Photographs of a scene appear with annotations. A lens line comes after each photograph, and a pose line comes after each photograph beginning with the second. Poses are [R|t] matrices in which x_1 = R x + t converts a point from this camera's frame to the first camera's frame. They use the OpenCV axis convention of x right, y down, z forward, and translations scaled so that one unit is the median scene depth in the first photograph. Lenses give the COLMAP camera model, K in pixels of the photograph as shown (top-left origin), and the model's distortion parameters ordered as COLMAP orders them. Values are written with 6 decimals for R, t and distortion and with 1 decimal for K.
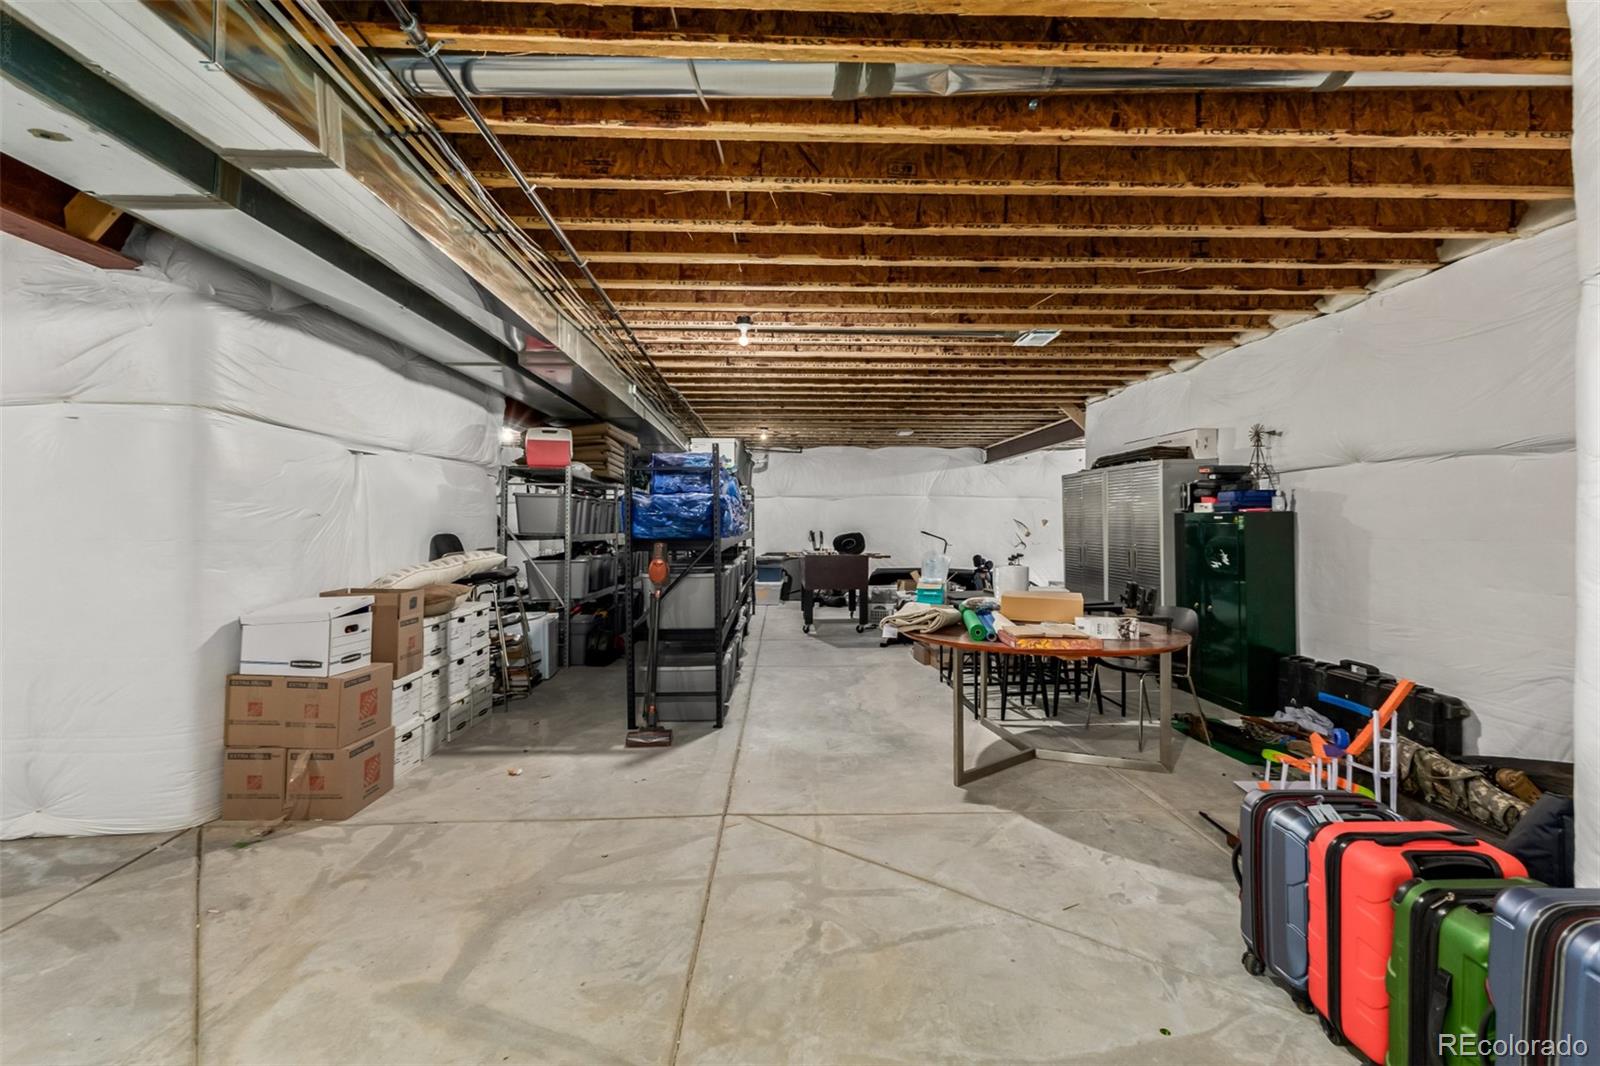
lens RADIAL K [[695.2, 0, 780.8], [0, 695.2, 516.2], [0, 0, 1]] dist [0.012391, -0.001261]
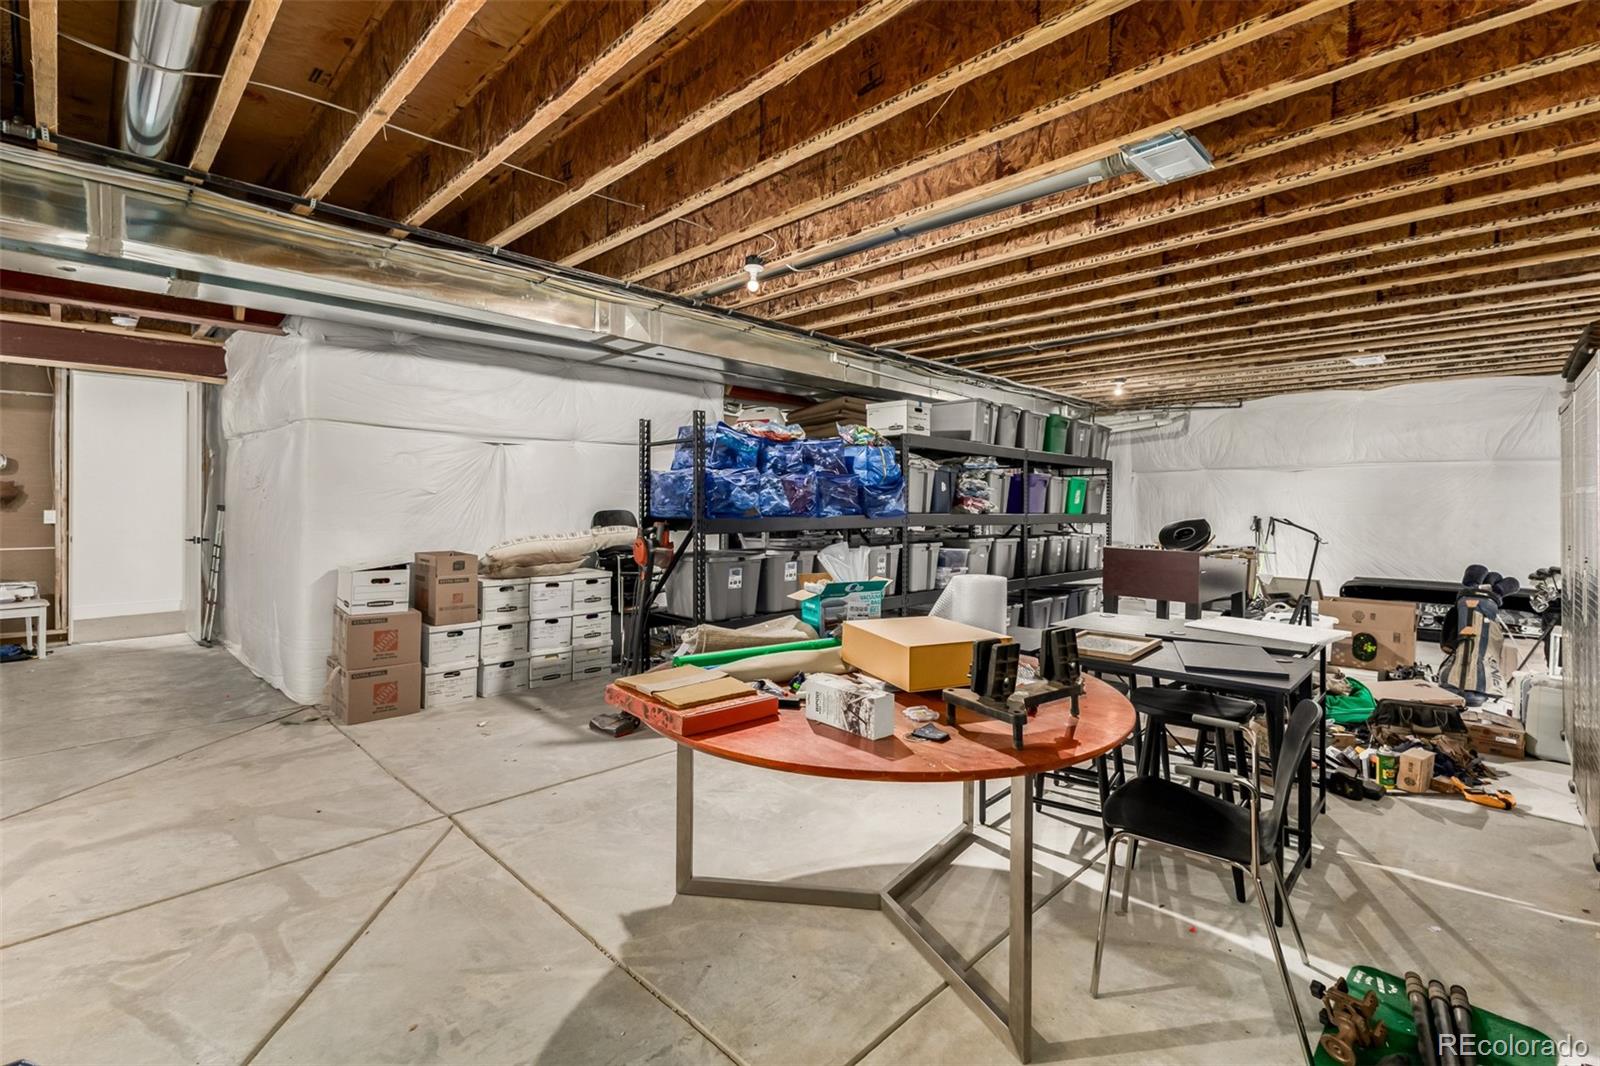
lens RADIAL K [[695.2, 0, 784.4], [0, 695.2, 503.8], [0, 0, 1]] dist [0.012391, -0.001261]
pose [[0.700595, 0.005462, -0.713538, 0.829620], [0.000634, 0.999966, 0.008277, 0.007947], [0.713559, -0.006252, 0.700567, 0.627814]]
